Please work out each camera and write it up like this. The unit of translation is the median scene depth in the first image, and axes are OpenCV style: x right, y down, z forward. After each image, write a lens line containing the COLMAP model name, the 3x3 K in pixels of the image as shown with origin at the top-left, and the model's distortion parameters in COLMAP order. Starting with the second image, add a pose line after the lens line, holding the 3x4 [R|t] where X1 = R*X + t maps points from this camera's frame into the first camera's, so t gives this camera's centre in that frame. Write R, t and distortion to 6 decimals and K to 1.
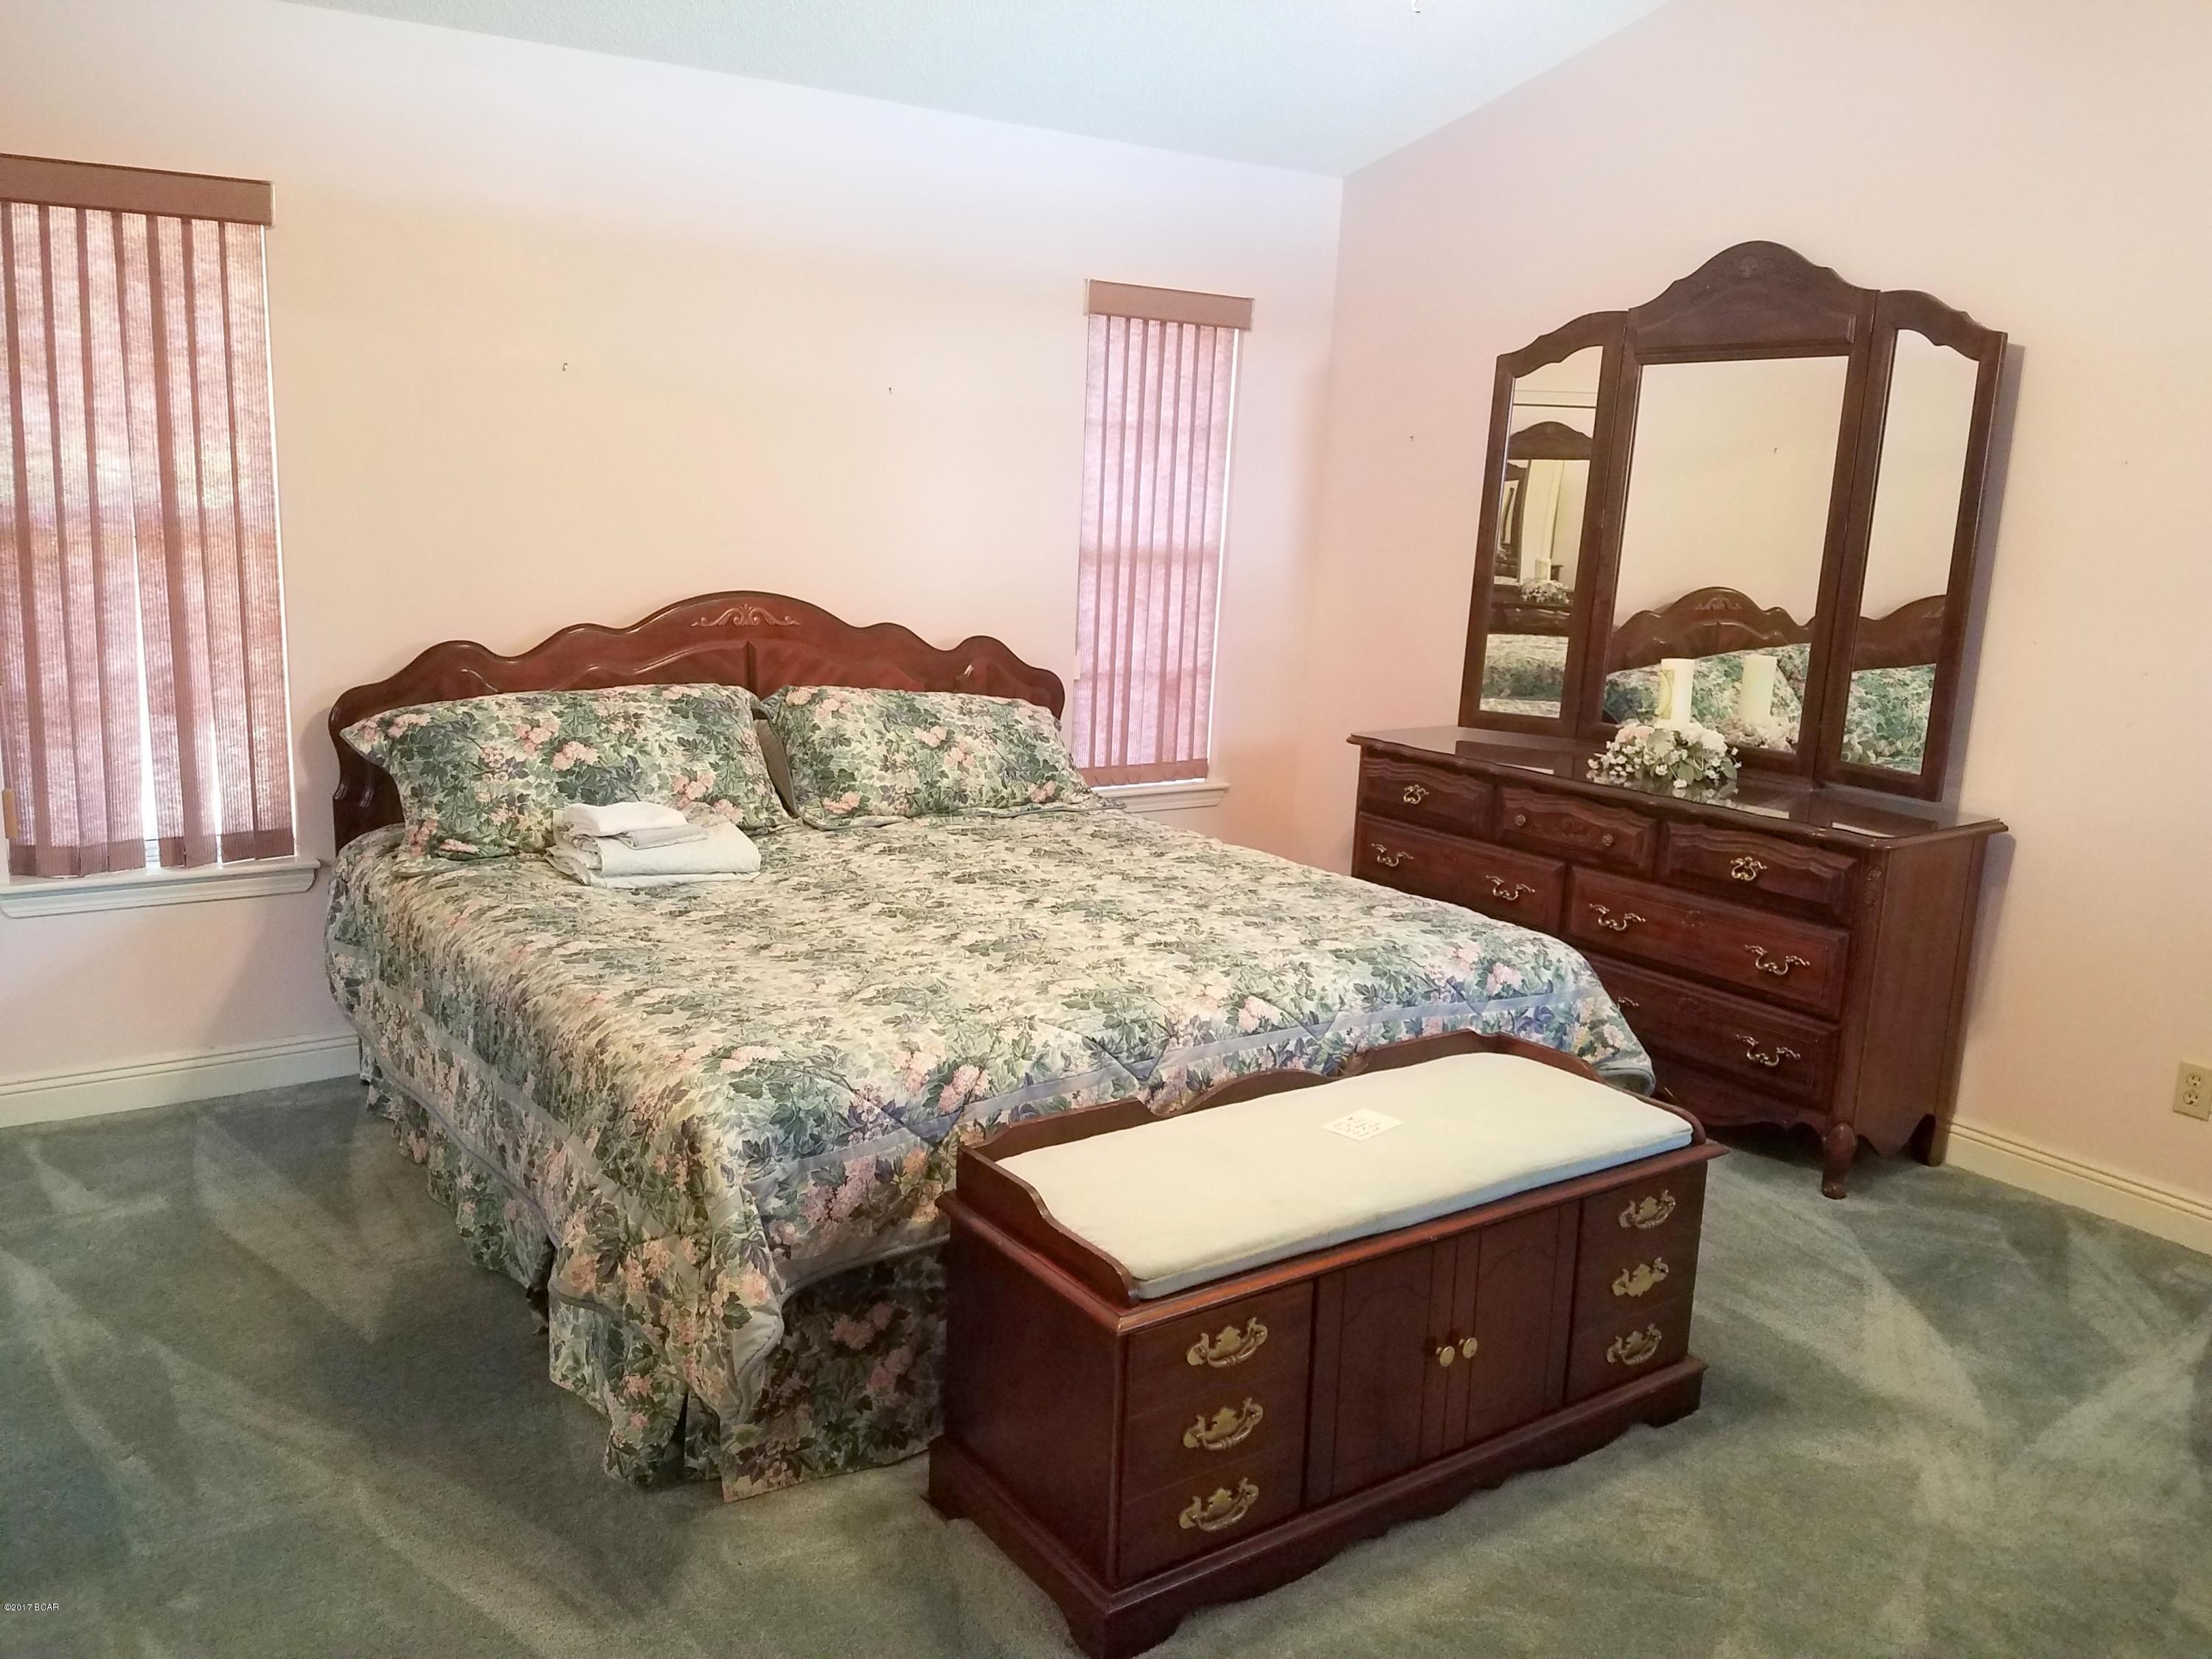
lens RADIAL K [[1675.8, 0, 1096.8], [0, 1675.8, 839.4], [0, 0, 1]] dist [0.183977, -0.250664]
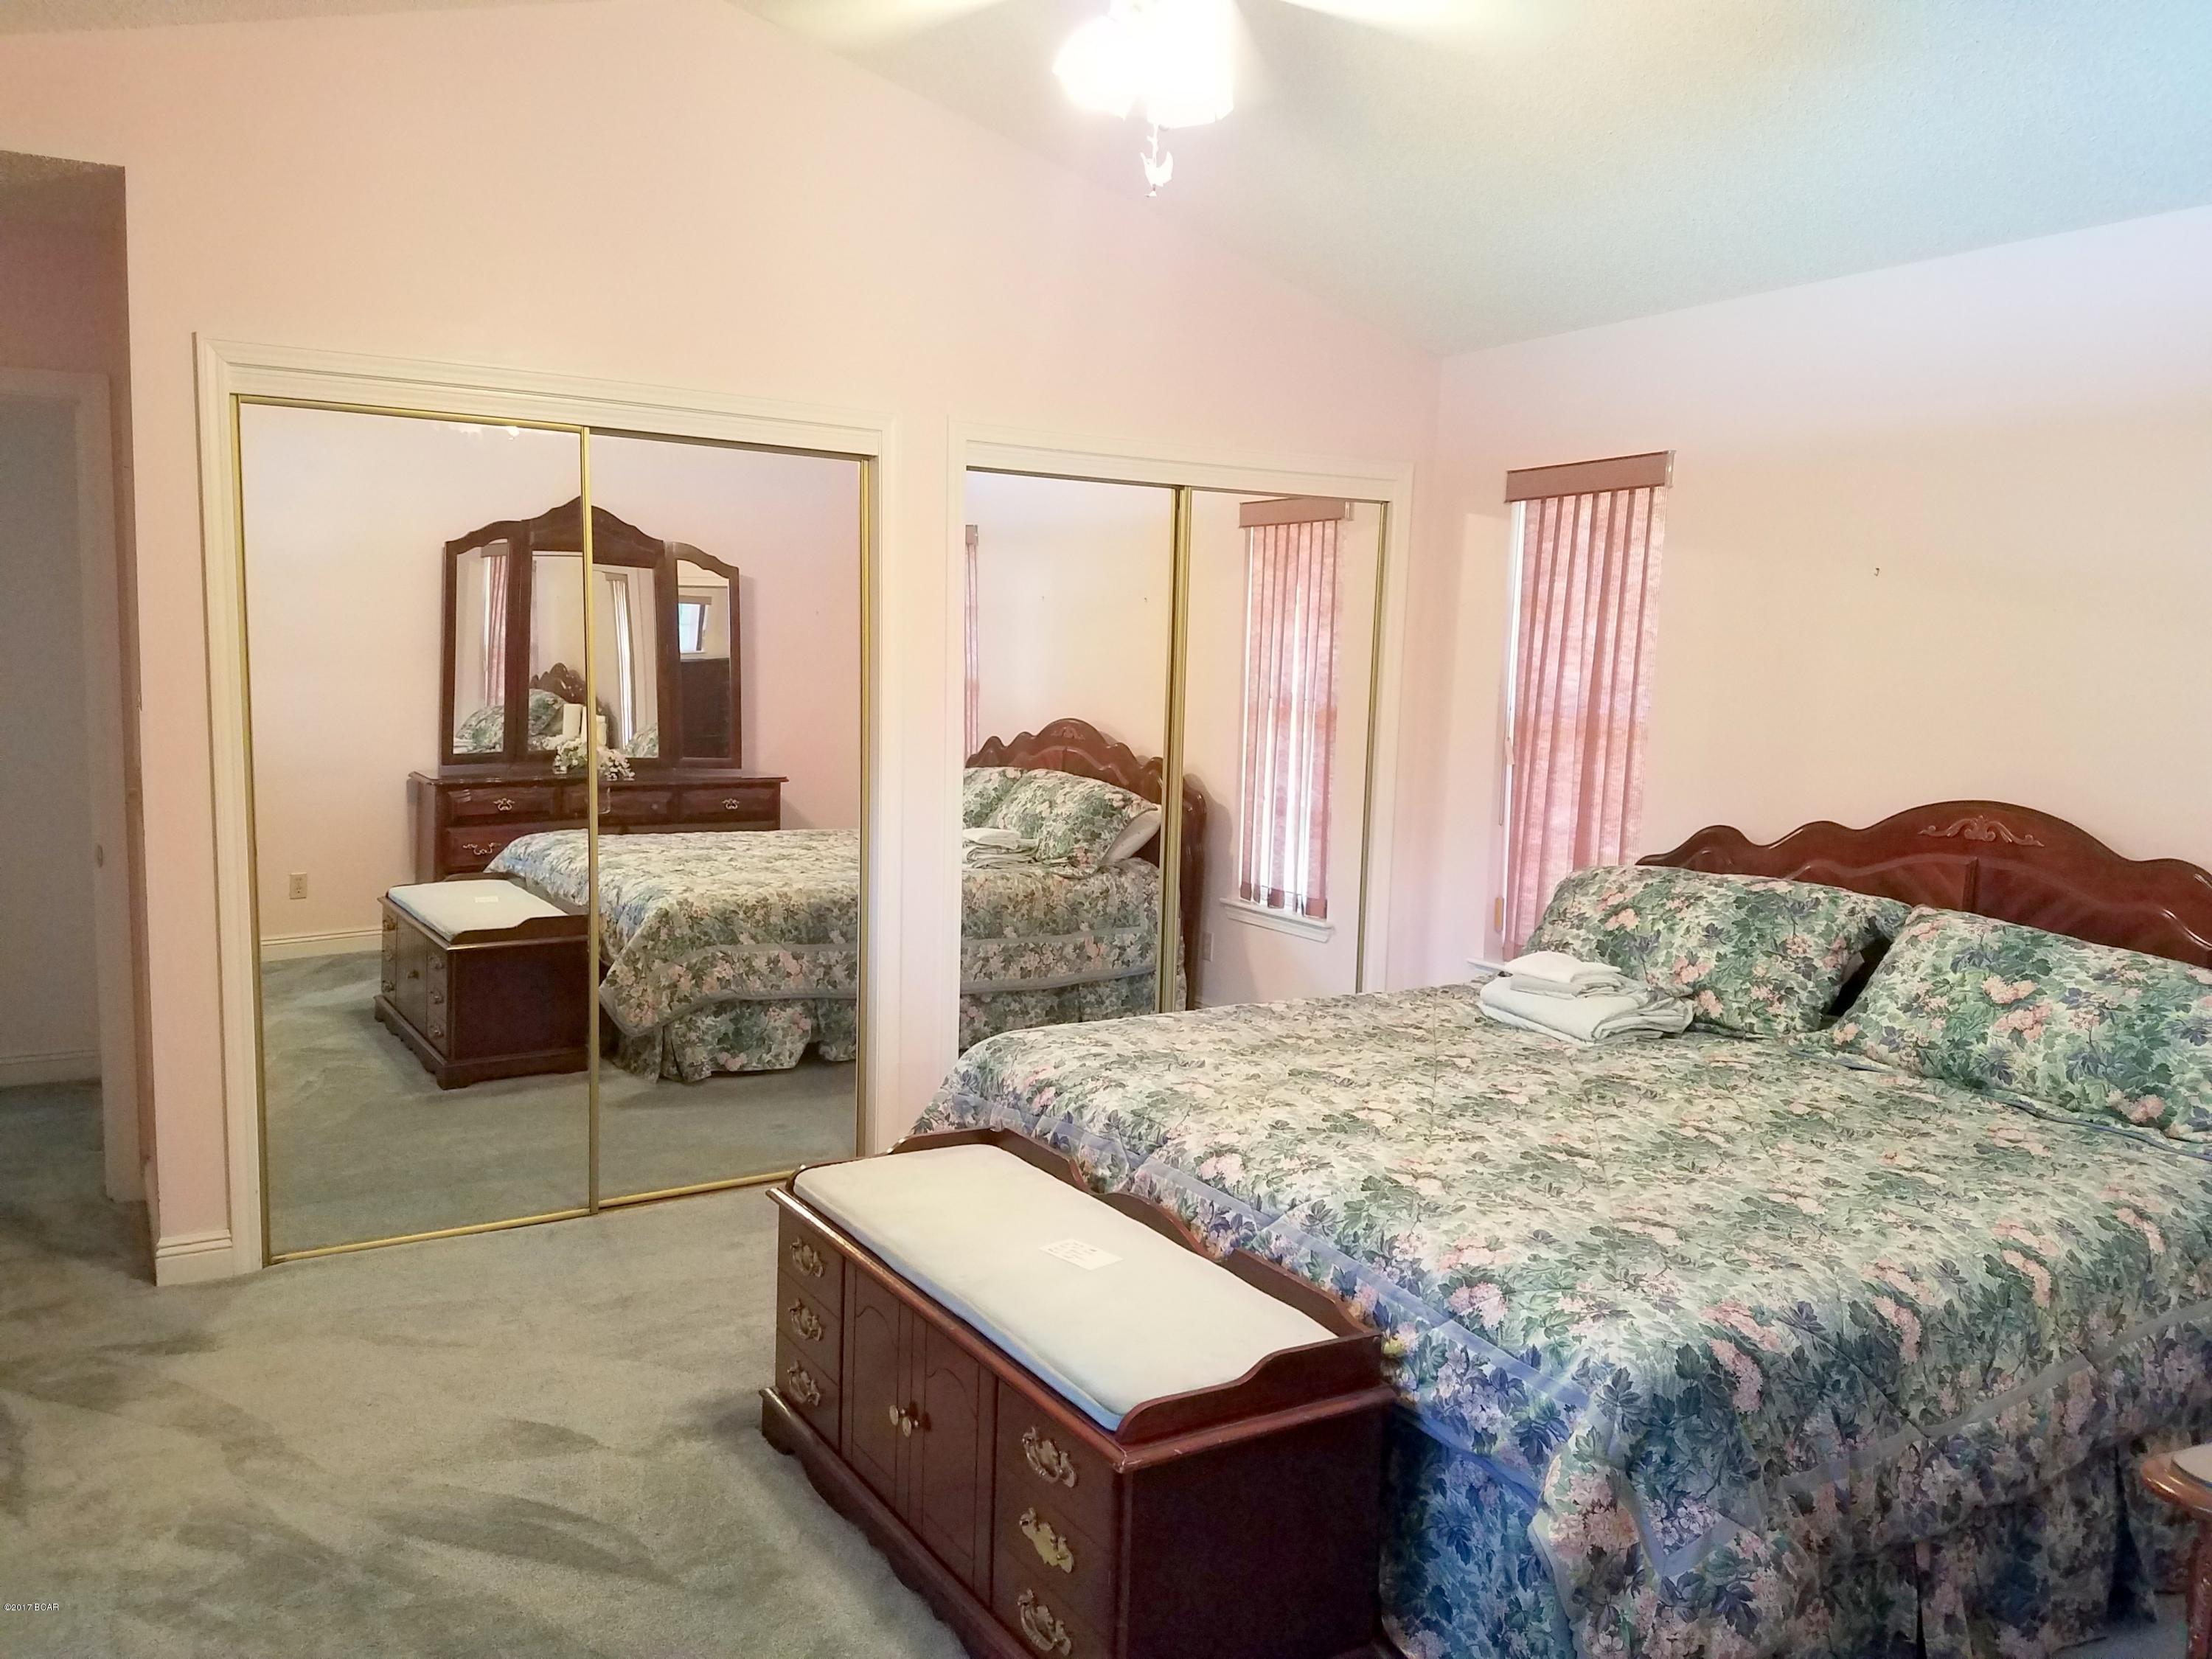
lens RADIAL K [[1693.1, 0, 1107.0], [0, 1693.1, 864.0], [0, 0, 1]] dist [0.268066, -0.435240]
pose [[-0.045070, 0.082211, -0.995595, 0.827795], [-0.232086, 0.968478, 0.090479, -0.109820], [0.971650, 0.235142, -0.024569, 0.707257]]
